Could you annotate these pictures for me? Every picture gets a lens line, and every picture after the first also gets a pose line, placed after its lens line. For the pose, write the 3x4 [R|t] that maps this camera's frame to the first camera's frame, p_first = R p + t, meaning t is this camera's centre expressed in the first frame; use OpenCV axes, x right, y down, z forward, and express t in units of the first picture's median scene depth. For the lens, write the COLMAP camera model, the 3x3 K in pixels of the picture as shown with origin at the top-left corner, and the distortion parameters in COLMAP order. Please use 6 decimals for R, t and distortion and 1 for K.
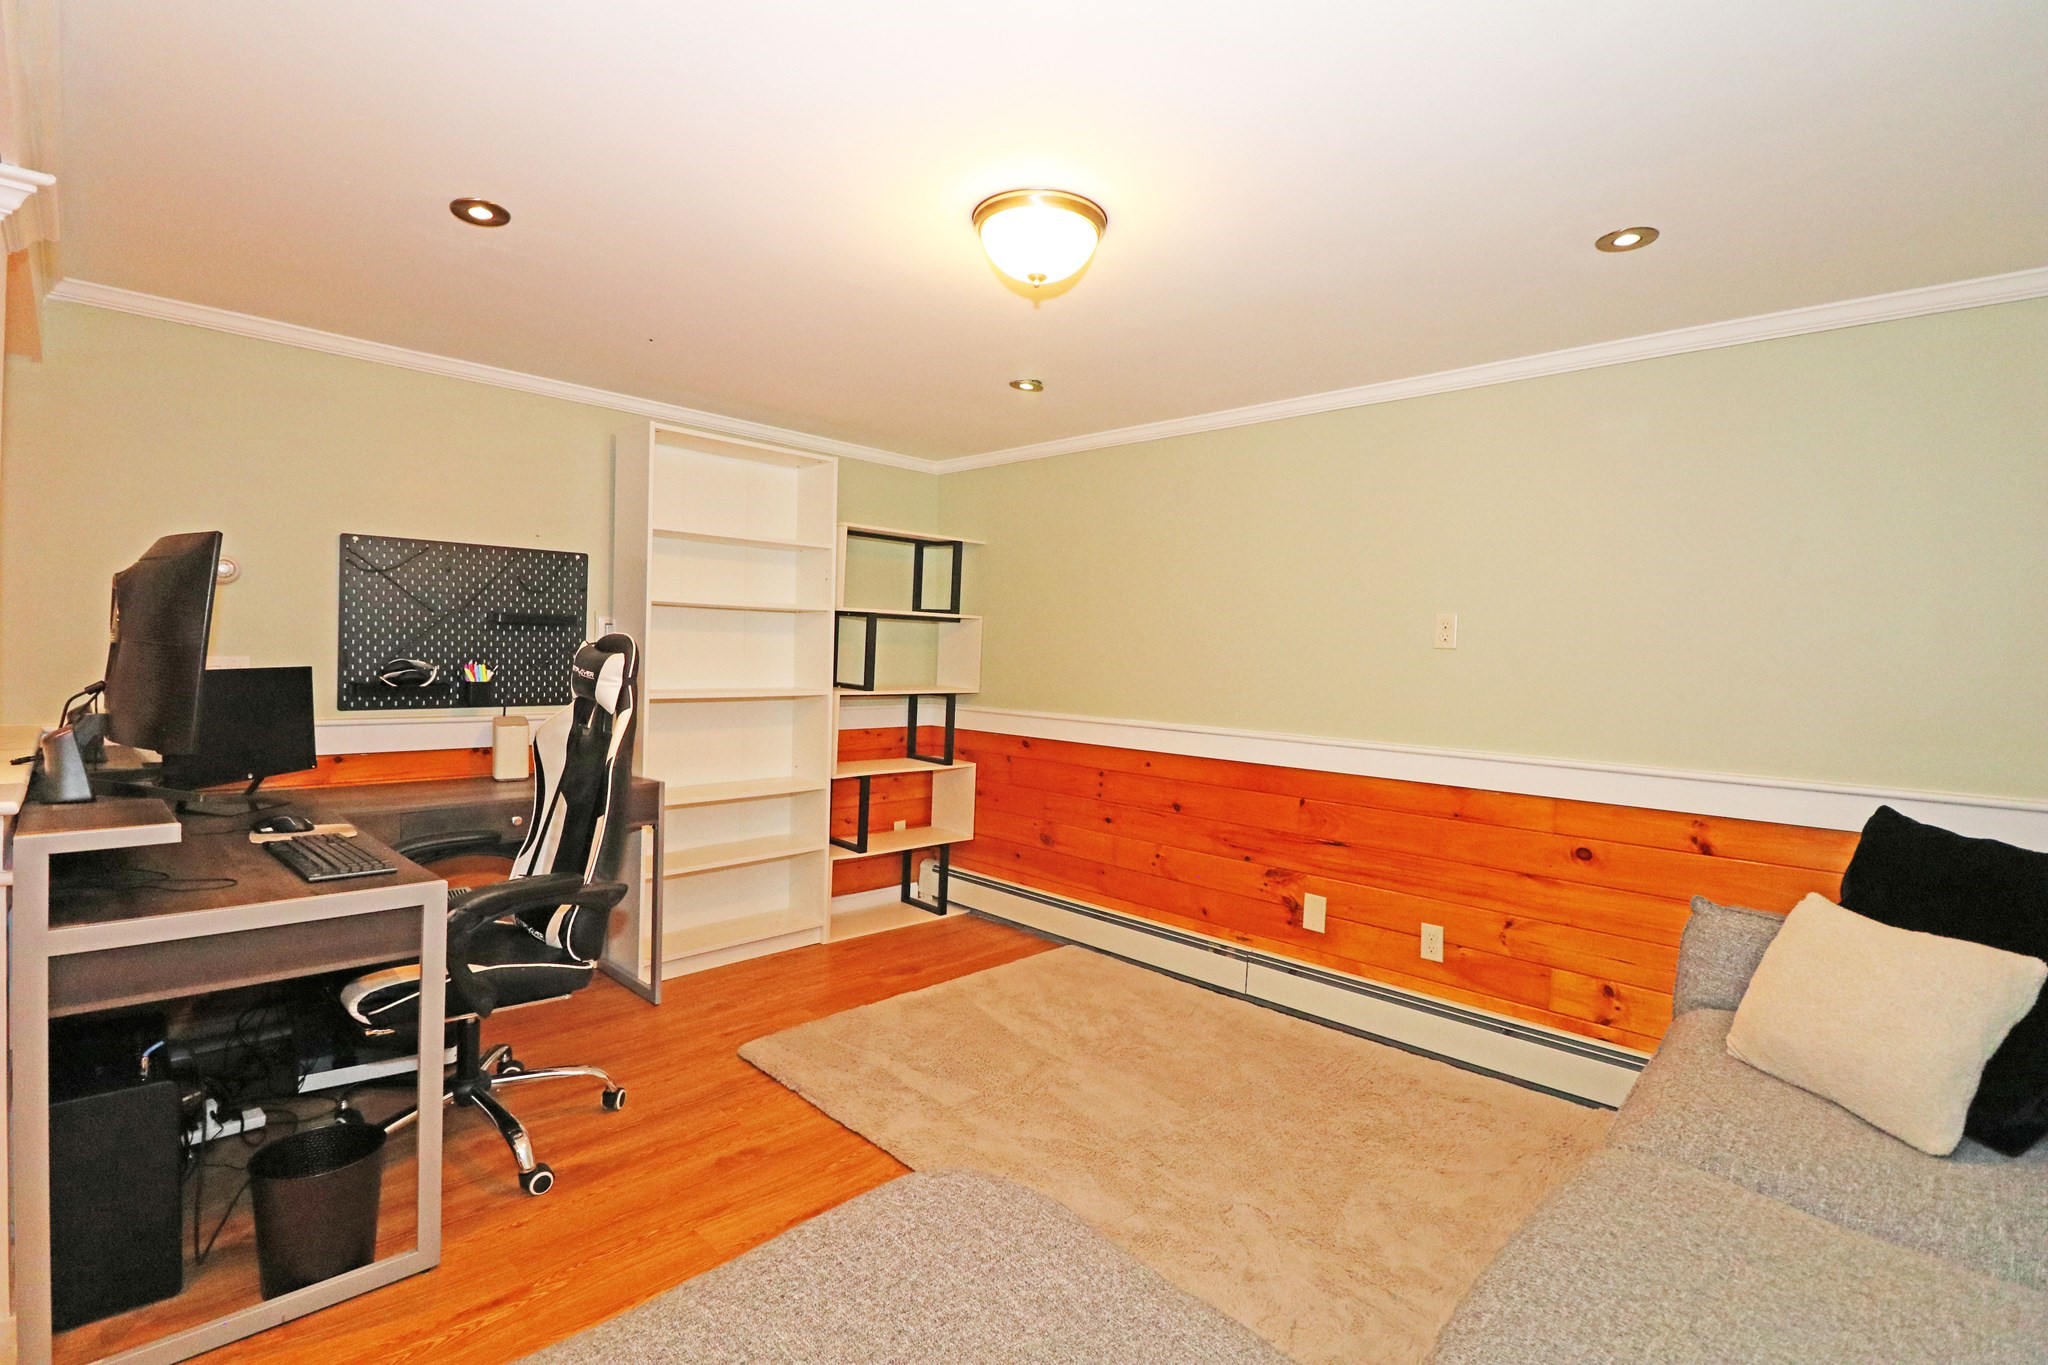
lens RADIAL K [[941.8, 0, 1025.2], [0, 941.8, 675.2], [0, 0, 1]] dist [-0.005113, -0.008628]
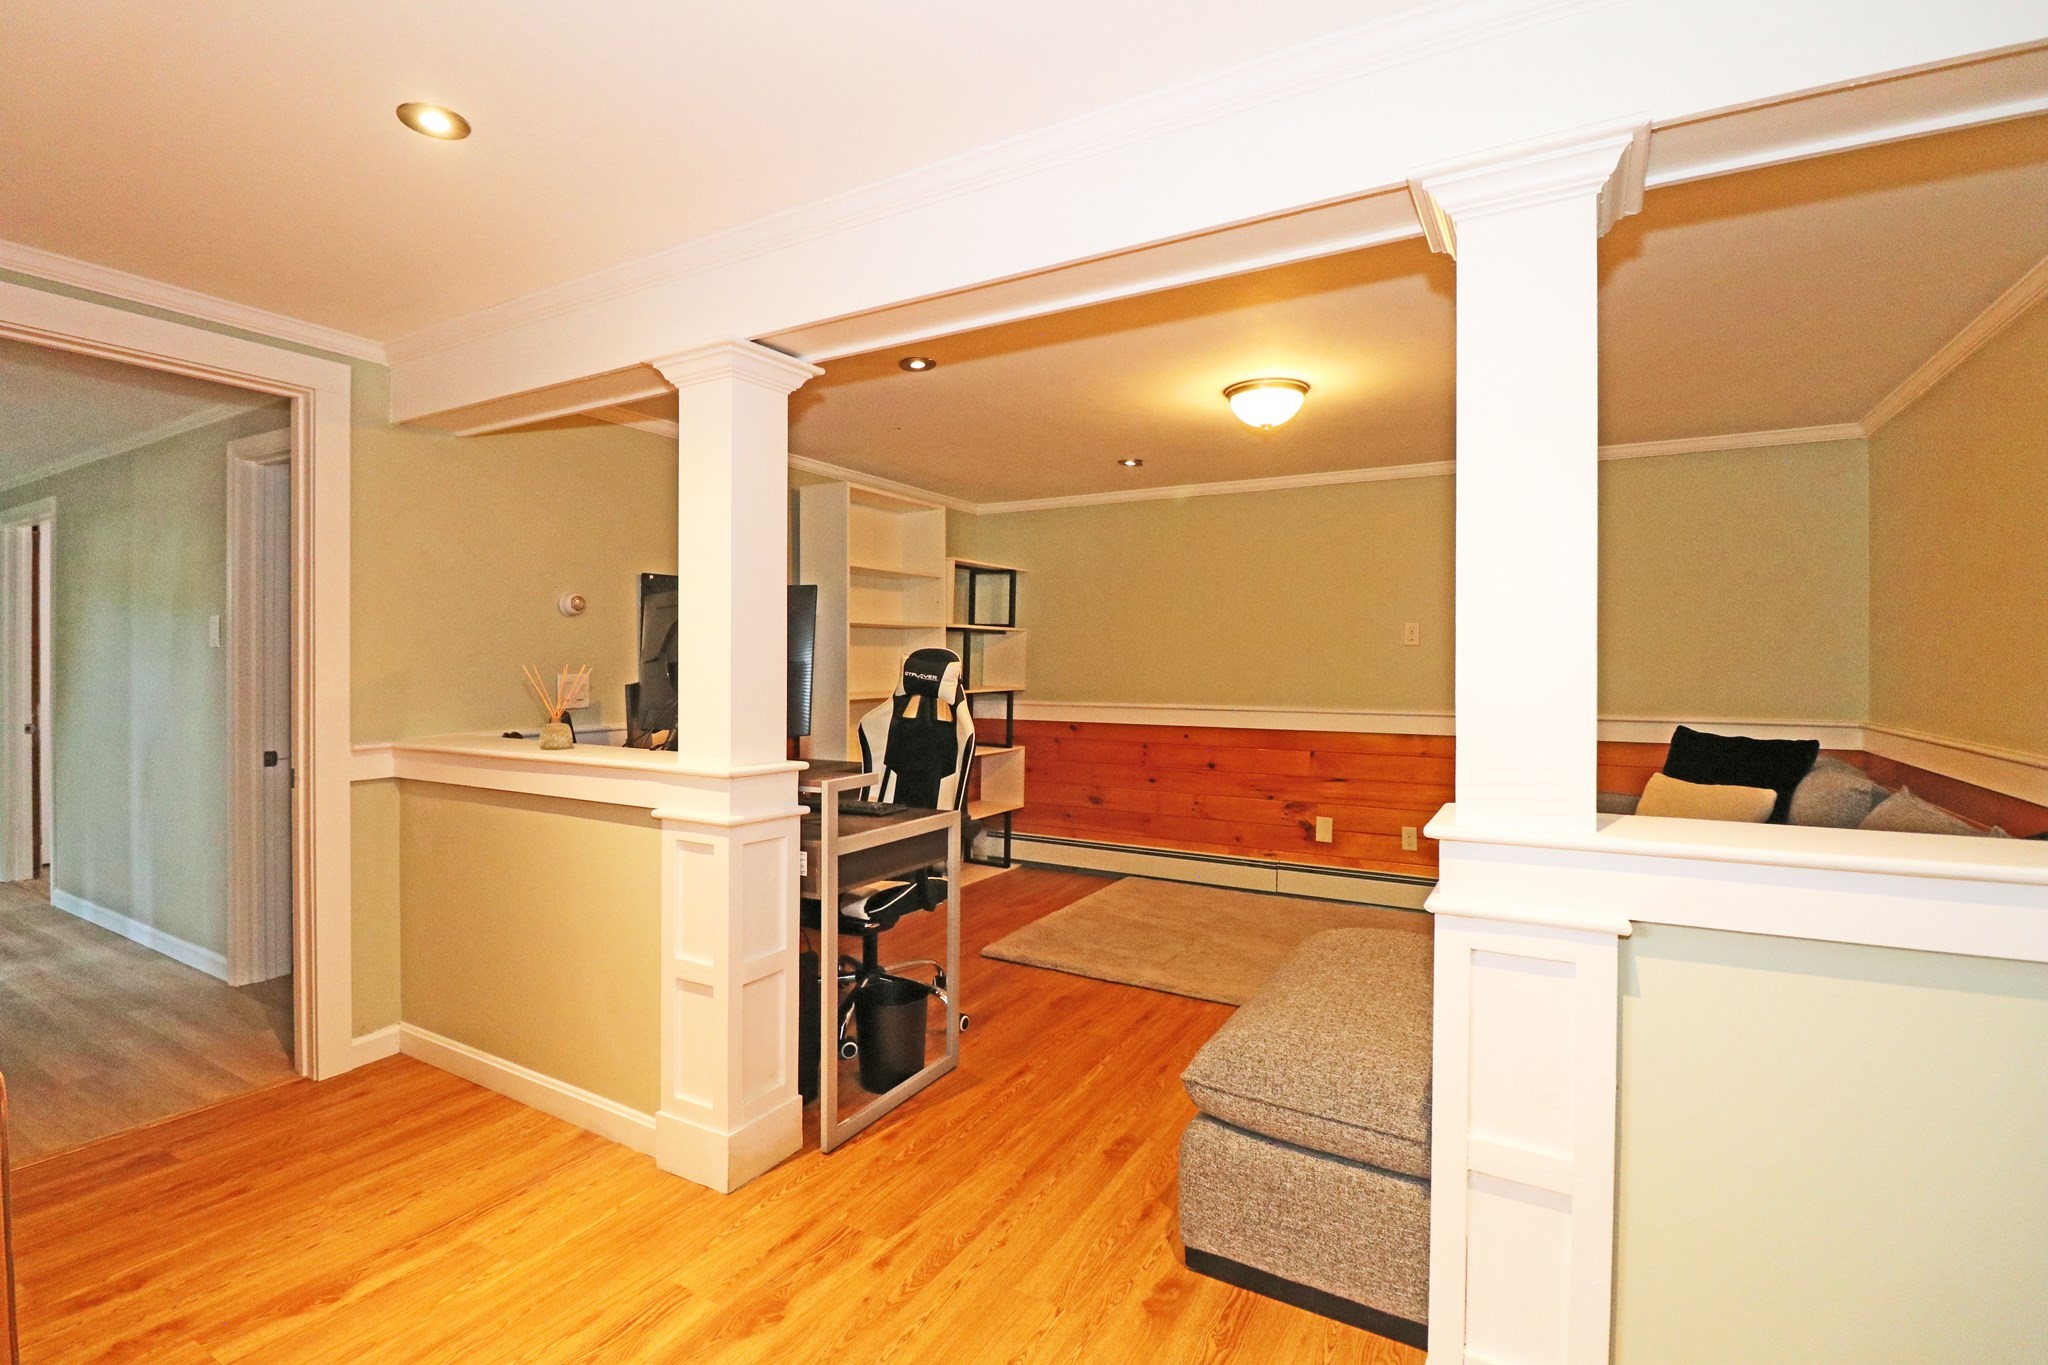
lens RADIAL K [[941.8, 0, 1017.9], [0, 941.8, 674.8], [0, 0, 1]] dist [-0.005113, -0.008628]
pose [[0.967840, -0.031346, 0.249607, -0.486384], [0.033114, 0.999447, -0.002885, 0.002194], [-0.249378, 0.011058, 0.968343, -0.281289]]
